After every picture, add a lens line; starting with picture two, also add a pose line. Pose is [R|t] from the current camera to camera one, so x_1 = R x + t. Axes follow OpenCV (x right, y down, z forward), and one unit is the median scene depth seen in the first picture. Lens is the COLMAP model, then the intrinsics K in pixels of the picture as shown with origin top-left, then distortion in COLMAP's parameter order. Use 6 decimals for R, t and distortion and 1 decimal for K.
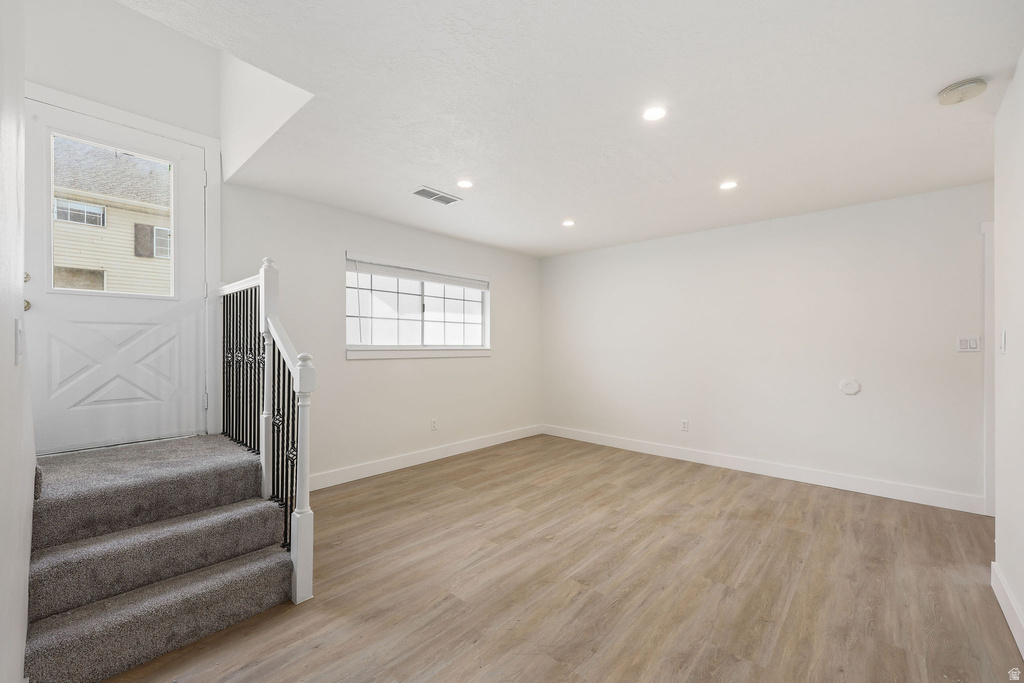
lens RADIAL K [[408.4, 0, 510.4], [0, 408.4, 344.8], [0, 0, 1]] dist [0.000961, 0.000128]
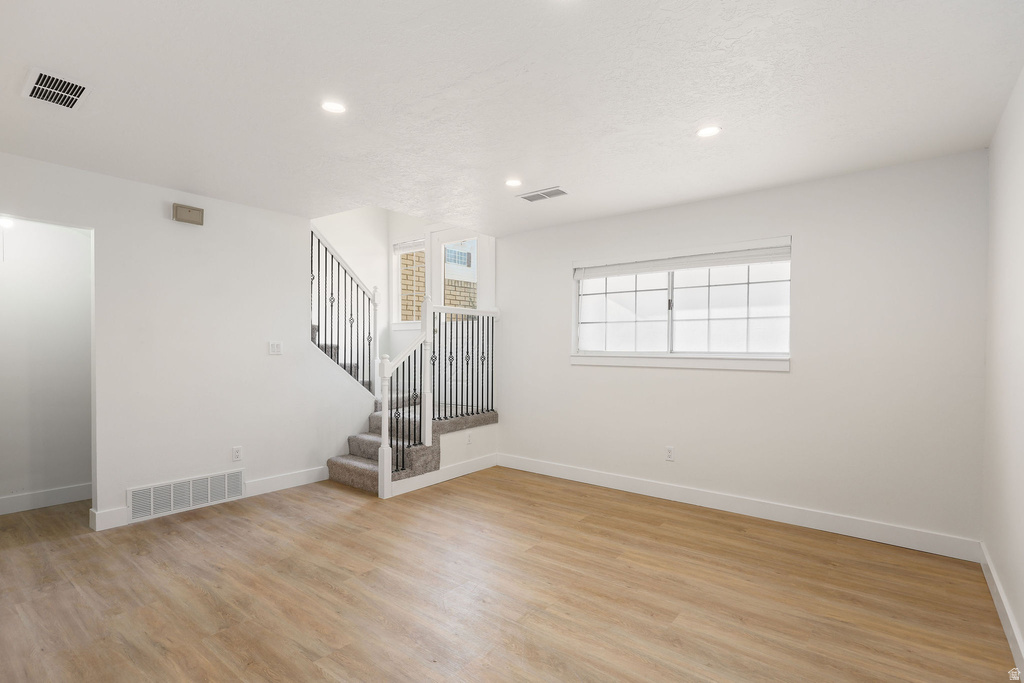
lens RADIAL K [[493.7, 0, 507.4], [0, 493.7, 358.4], [0, 0, 1]] dist [0.001501, 0.000139]
pose [[0.072401, 0.018082, -0.997212, 0.926102], [-0.006708, 0.999822, 0.017642, -0.001573], [0.997353, 0.005412, 0.072509, 0.796893]]
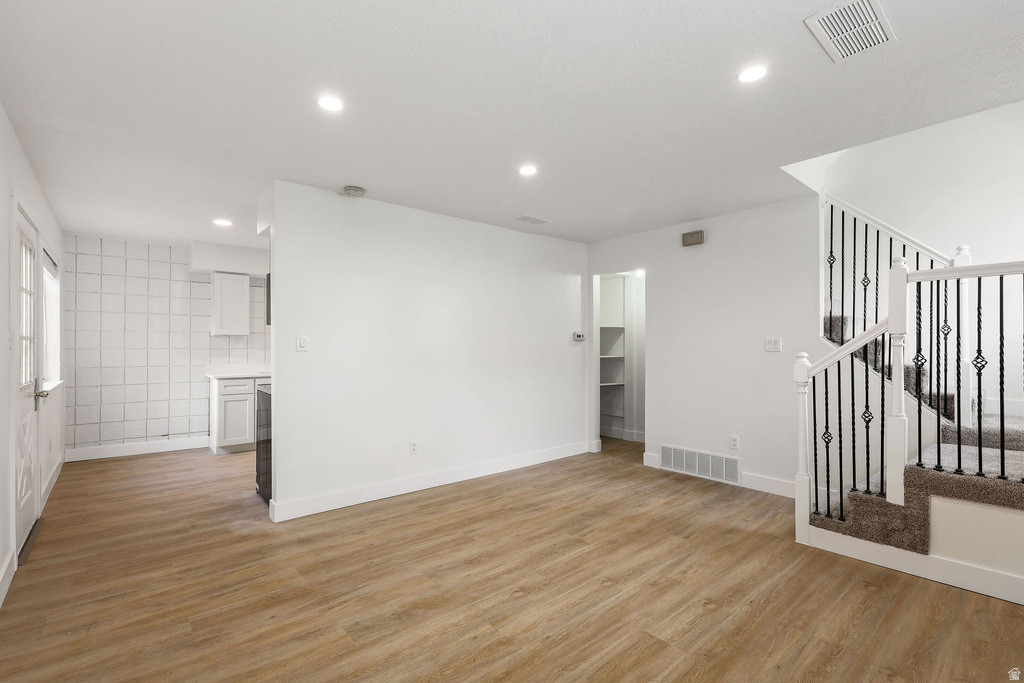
lens RADIAL K [[469.5, 0, 512.0], [0, 469.5, 341.5], [0, 0, 1]] dist [-0.000040, 0.000507]
pose [[-0.993142, -0.001431, 0.116903, 0.135610], [-0.002198, 0.999977, -0.006429, -0.000217], [-0.116891, -0.006642, -0.993123, 1.513913]]
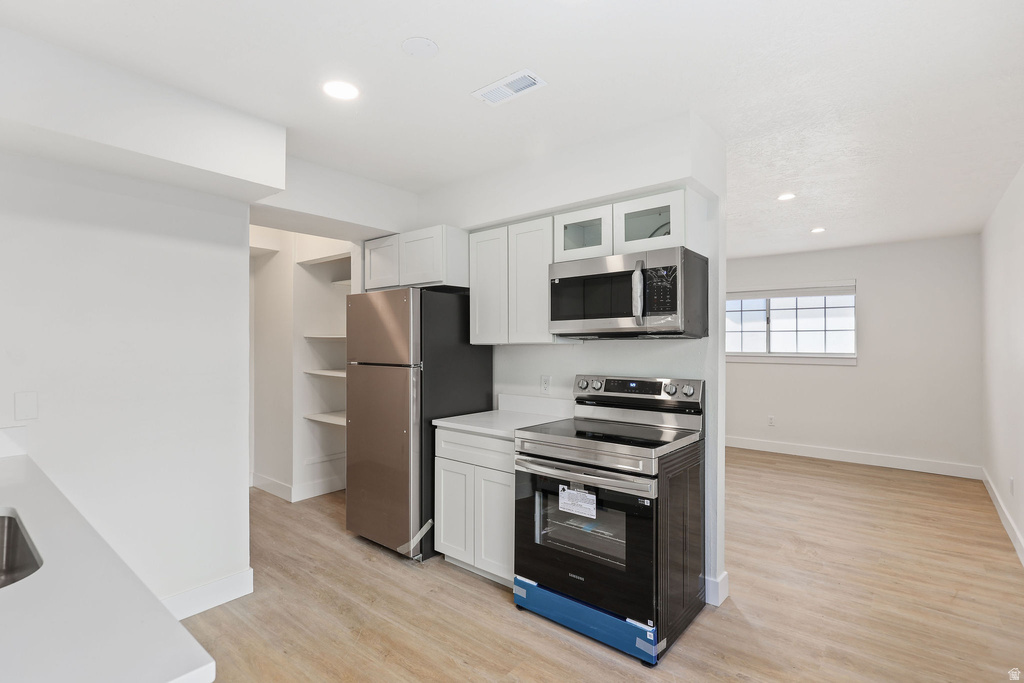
lens RADIAL K [[482.0, 0, 508.5], [0, 482.0, 338.5], [0, 0, 1]] dist [0.000496, -0.000440]
pose [[0.048616, -0.012561, -0.998739, 1.466972], [0.000006, 0.999921, -0.012576, -0.027841], [0.998818, 0.000605, 0.048612, 0.240619]]
